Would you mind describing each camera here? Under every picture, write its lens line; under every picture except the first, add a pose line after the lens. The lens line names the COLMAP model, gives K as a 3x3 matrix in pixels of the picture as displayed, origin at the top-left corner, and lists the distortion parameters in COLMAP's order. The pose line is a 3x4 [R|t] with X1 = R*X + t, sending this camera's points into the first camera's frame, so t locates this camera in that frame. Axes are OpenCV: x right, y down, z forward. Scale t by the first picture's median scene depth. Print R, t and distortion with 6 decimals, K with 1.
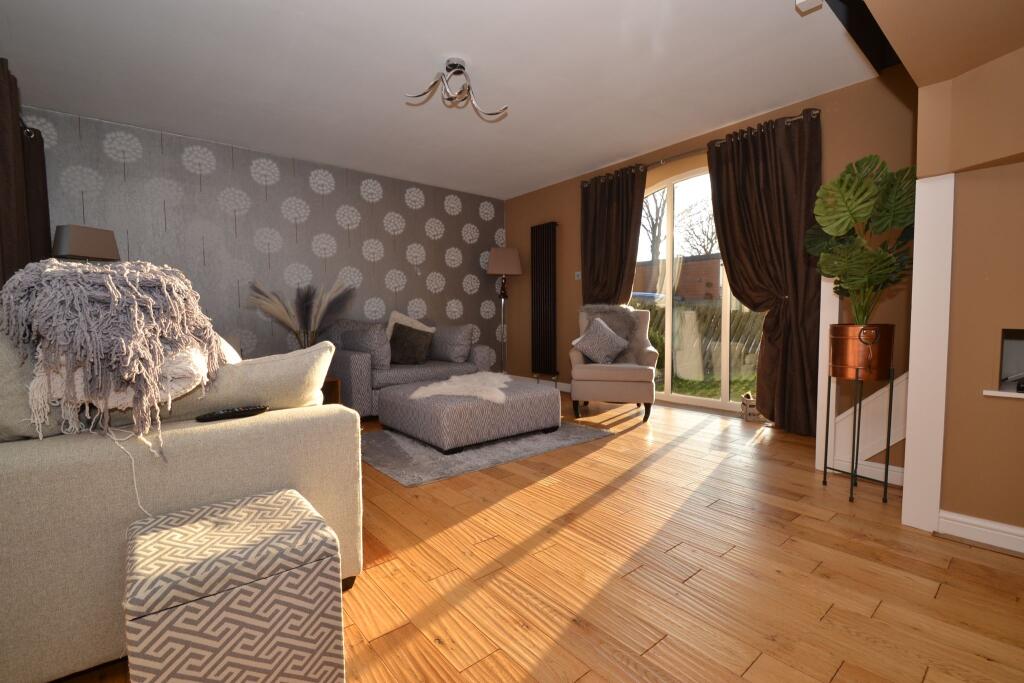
lens RADIAL K [[456.2, 0, 504.0], [0, 456.2, 343.5], [0, 0, 1]] dist [0.016517, -0.018279]
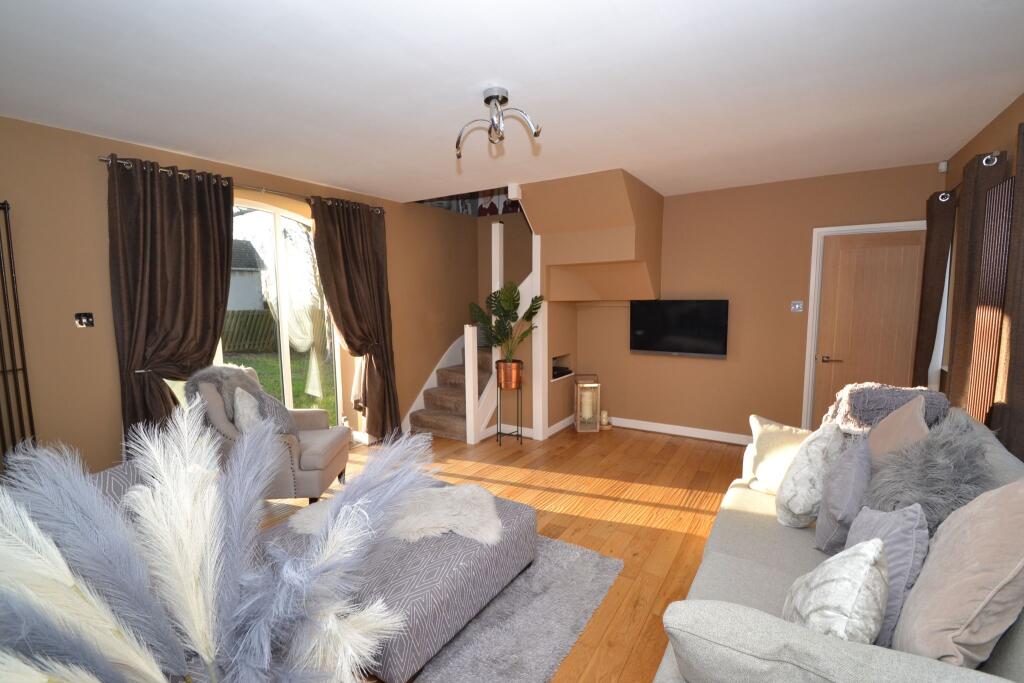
lens RADIAL K [[456.2, 0, 504.0], [0, 456.2, 343.5], [0, 0, 1]] dist [0.016517, -0.018279]
pose [[-0.302880, -0.097071, 0.948072, -1.016596], [0.067518, 0.990114, 0.122945, -0.324257], [-0.950634, 0.101249, -0.293332, 1.428349]]
